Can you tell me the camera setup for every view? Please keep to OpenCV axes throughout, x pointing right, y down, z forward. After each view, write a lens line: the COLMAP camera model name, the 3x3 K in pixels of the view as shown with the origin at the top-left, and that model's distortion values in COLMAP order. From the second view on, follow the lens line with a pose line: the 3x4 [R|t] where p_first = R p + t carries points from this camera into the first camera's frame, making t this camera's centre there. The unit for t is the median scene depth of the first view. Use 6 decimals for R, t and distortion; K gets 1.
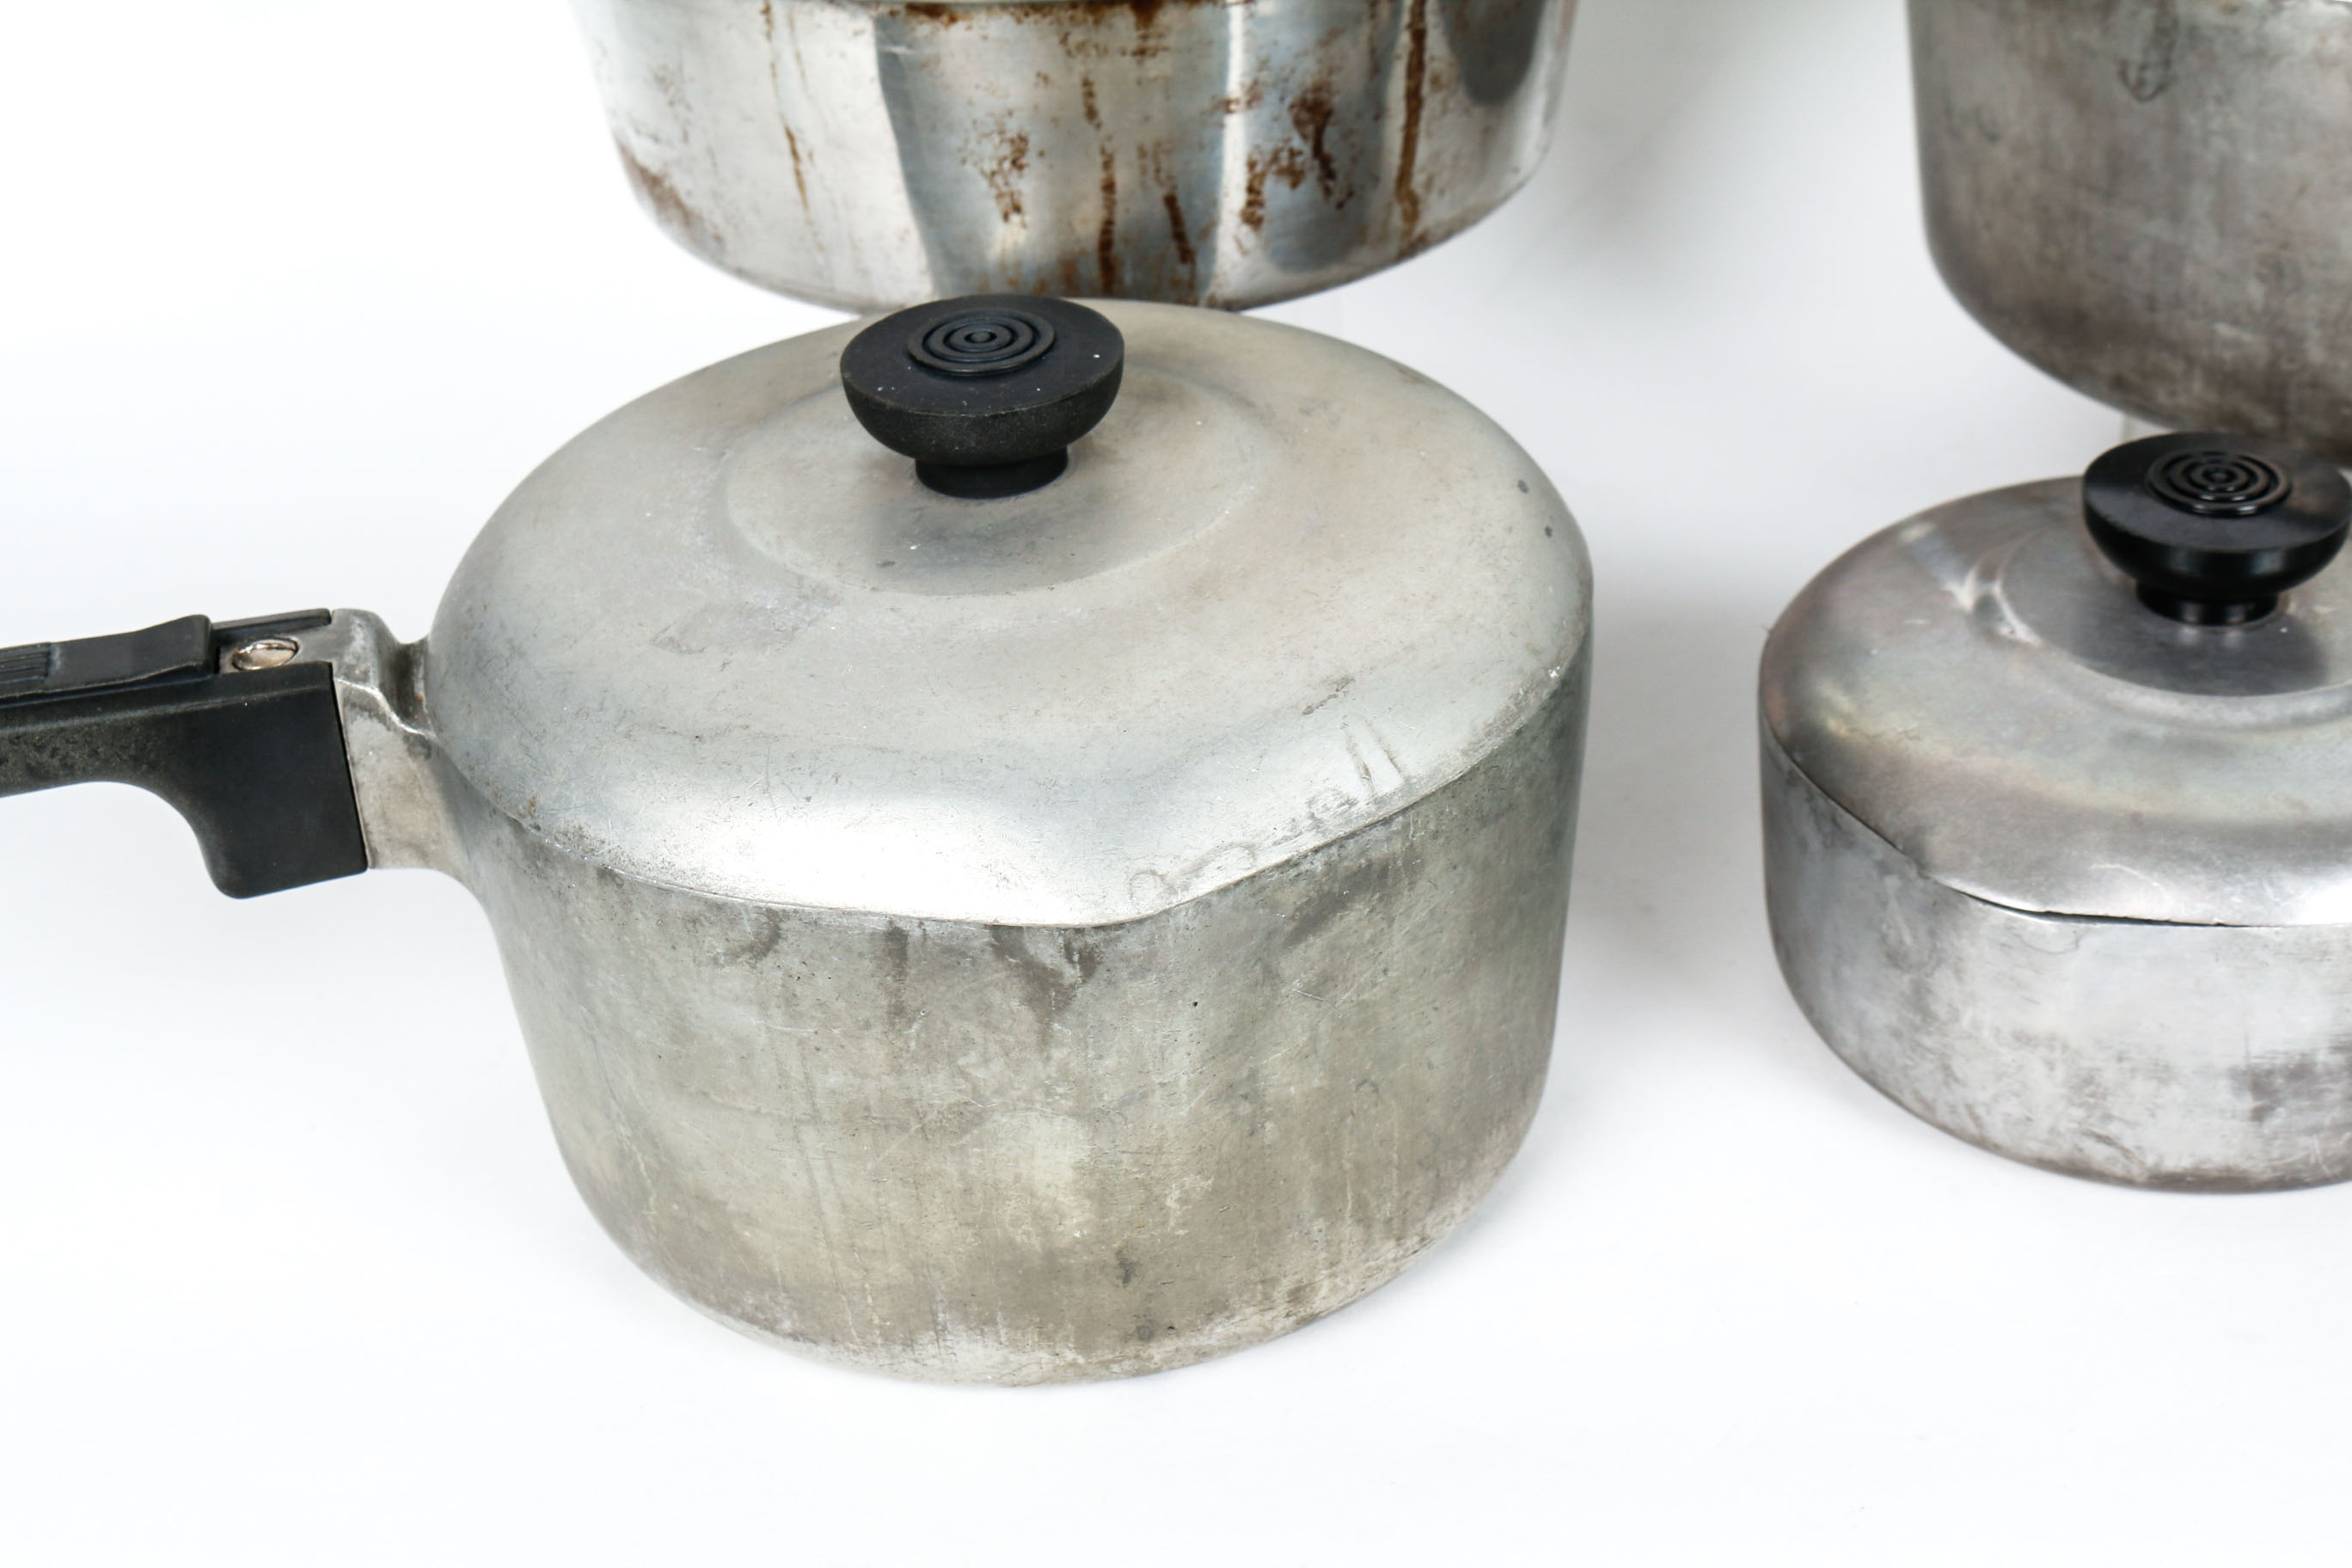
lens RADIAL K [[3778.8, 0, 1176.0], [0, 3778.8, 784.0], [0, 0, 1]] dist [-0.039552, 0.021082]
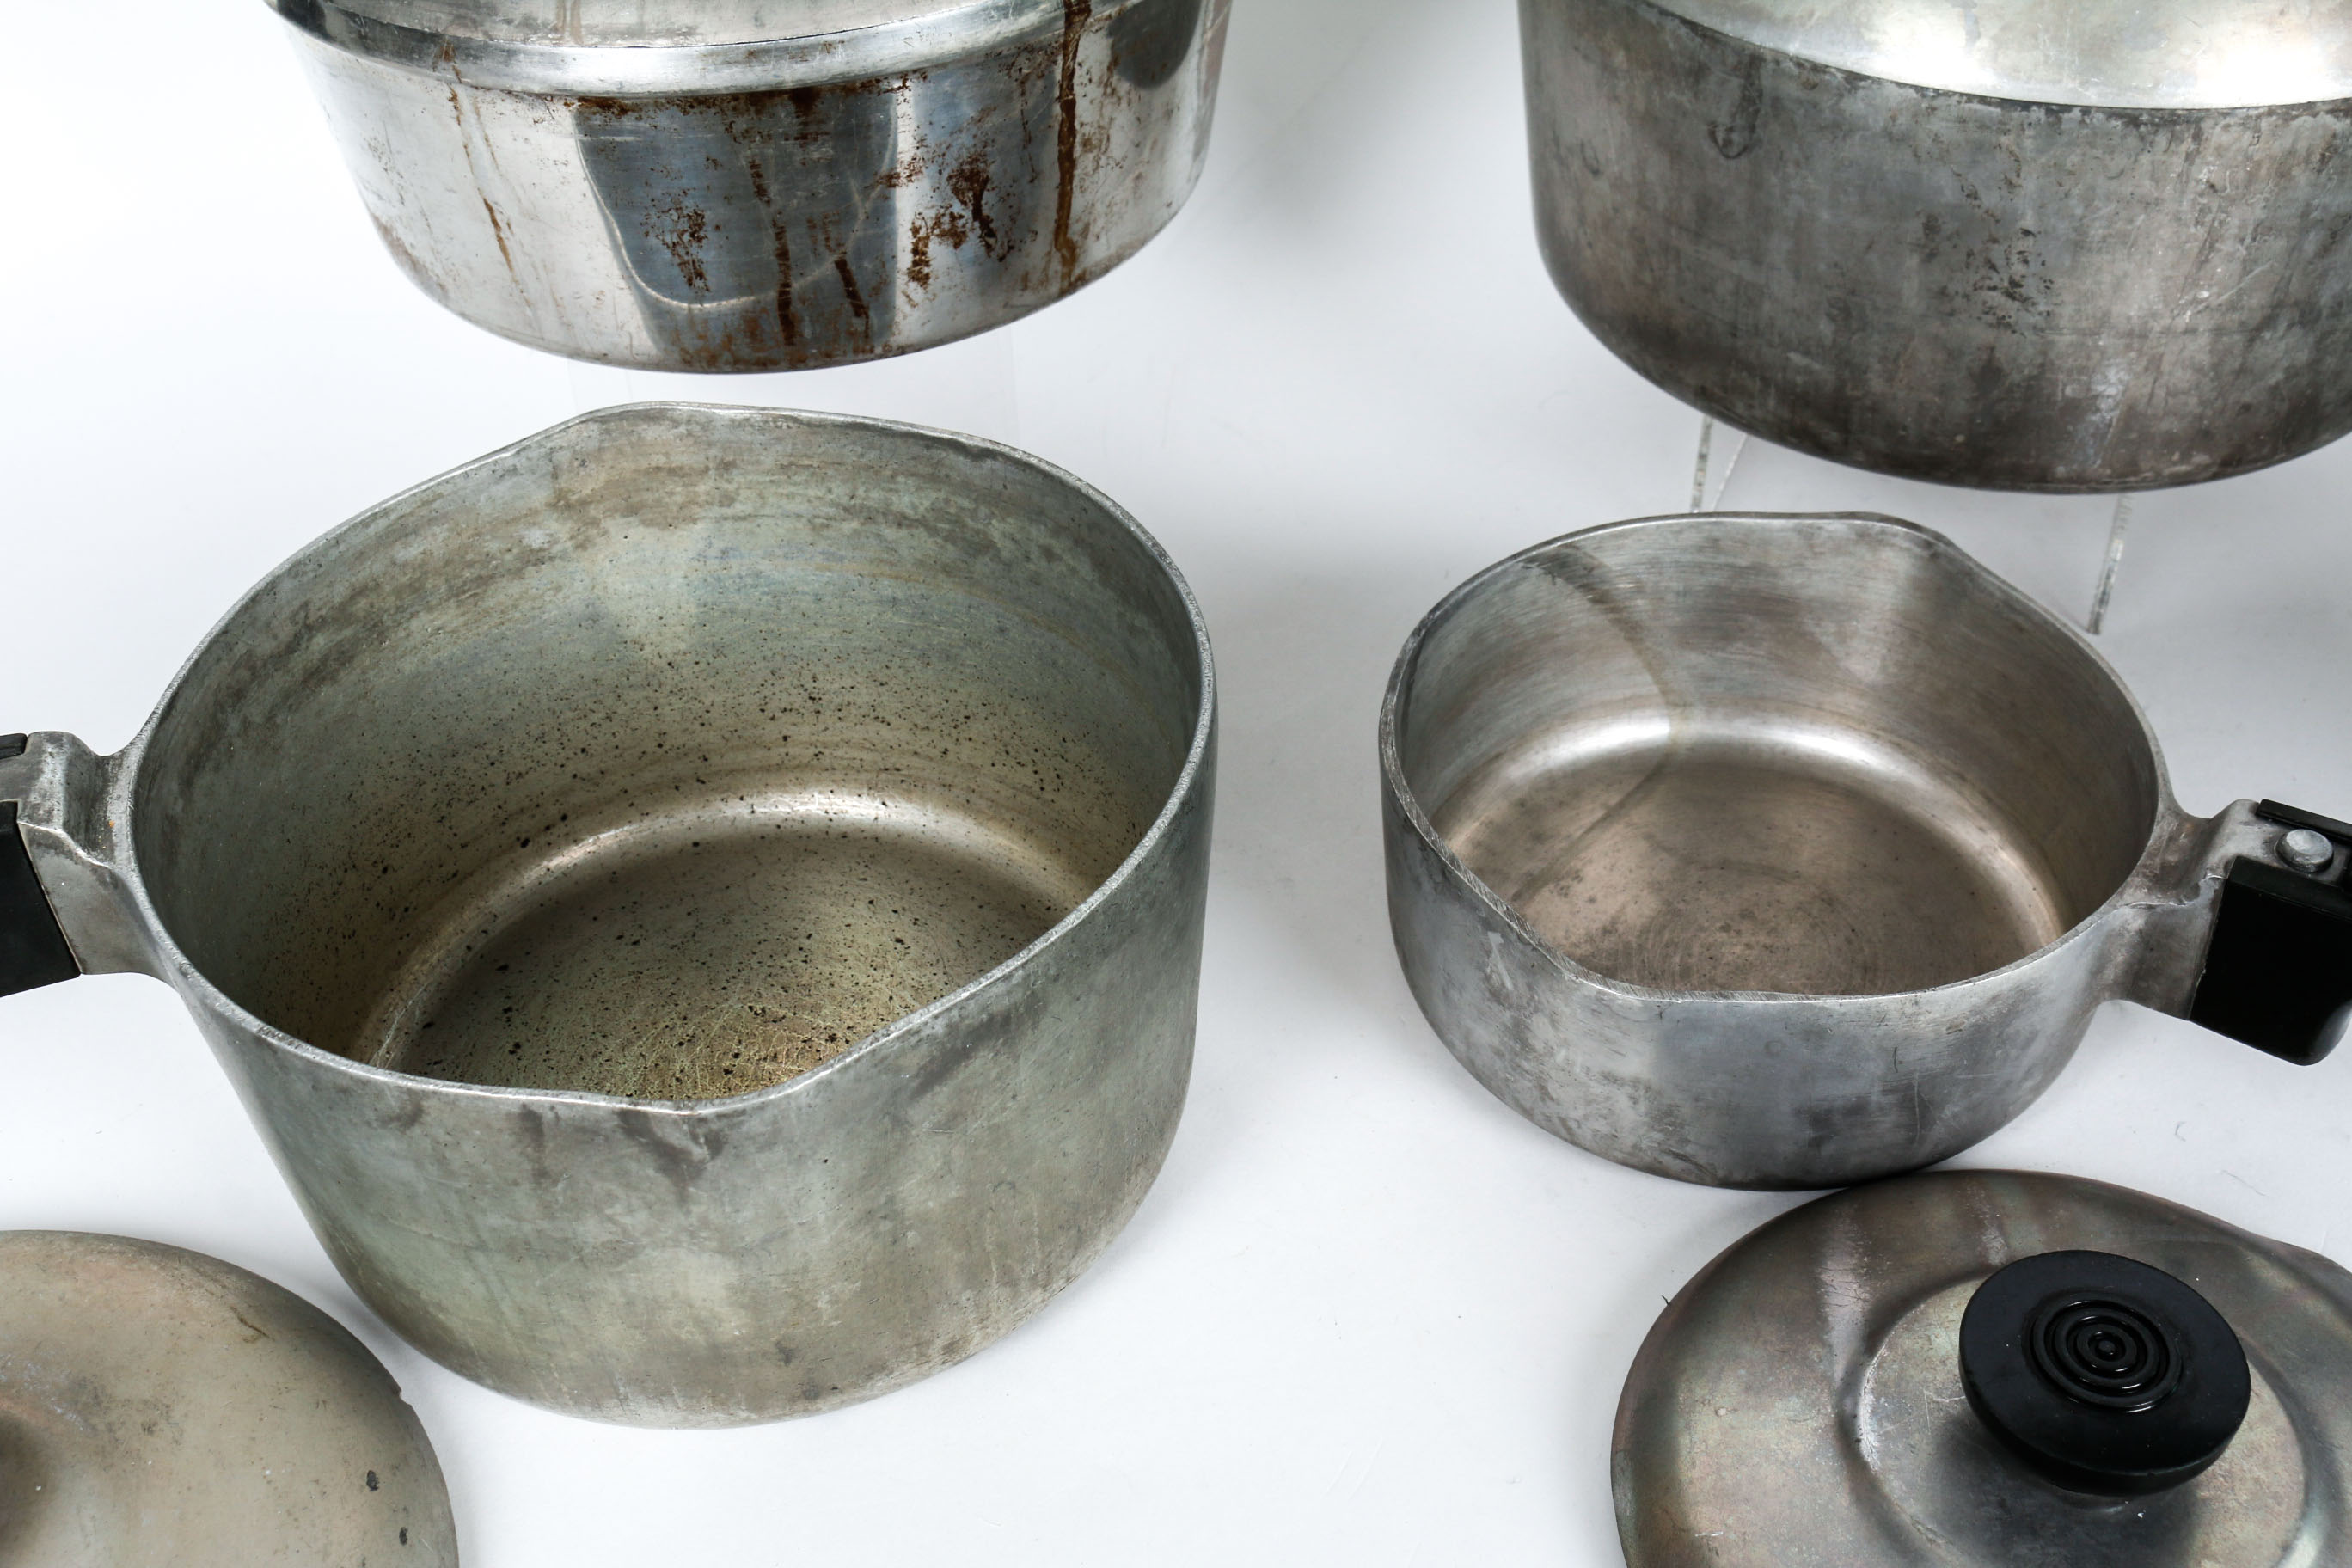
lens RADIAL K [[2642.9, 0, 1176.0], [0, 2642.9, 784.0], [0, 0, 1]] dist [-0.131558, 0.181315]
pose [[0.998432, -0.021041, 0.051882, 0.053894], [0.012678, 0.987591, 0.156535, -0.128087], [-0.054532, -0.155632, 0.986309, 0.236184]]
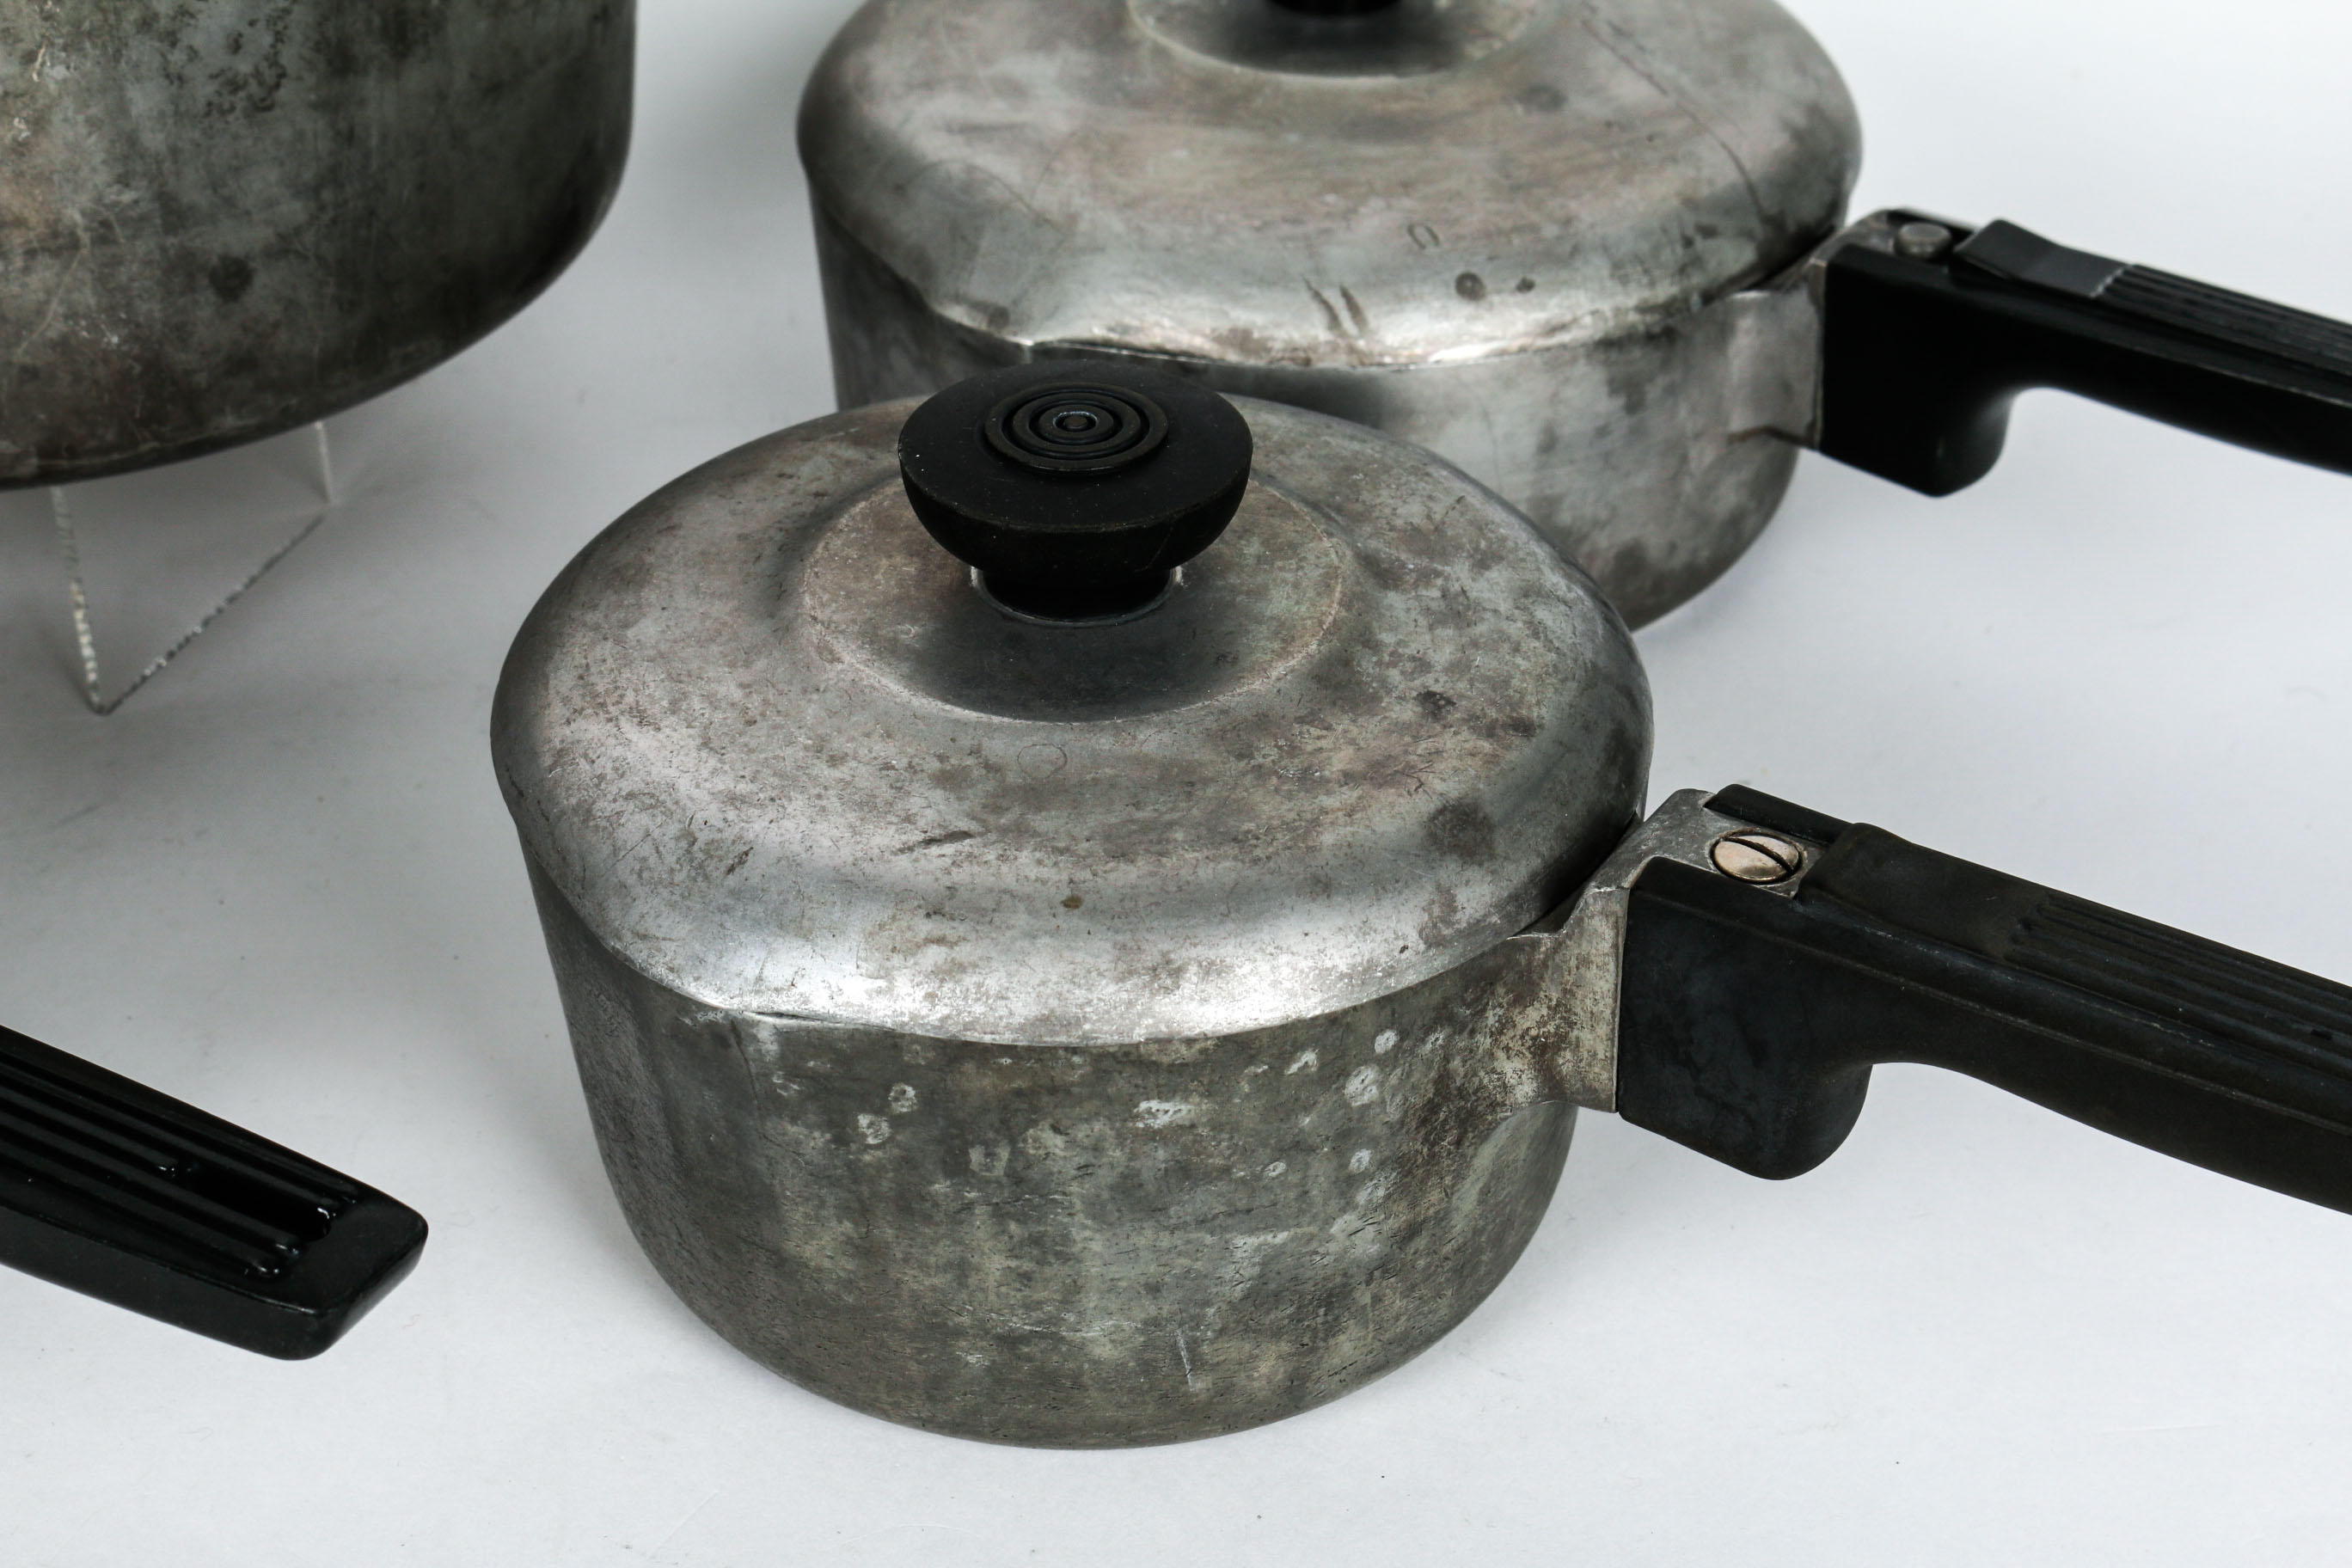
lens RADIAL K [[3690.8, 0, 1176.0], [0, 3690.8, 784.0], [0, 0, 1]] dist [-0.040979, 0.076654]
pose [[0.995417, -0.008836, 0.095223, 0.614318], [0.002713, 0.997931, 0.064237, -0.072593], [-0.095594, -0.063684, 0.993381, 0.184293]]
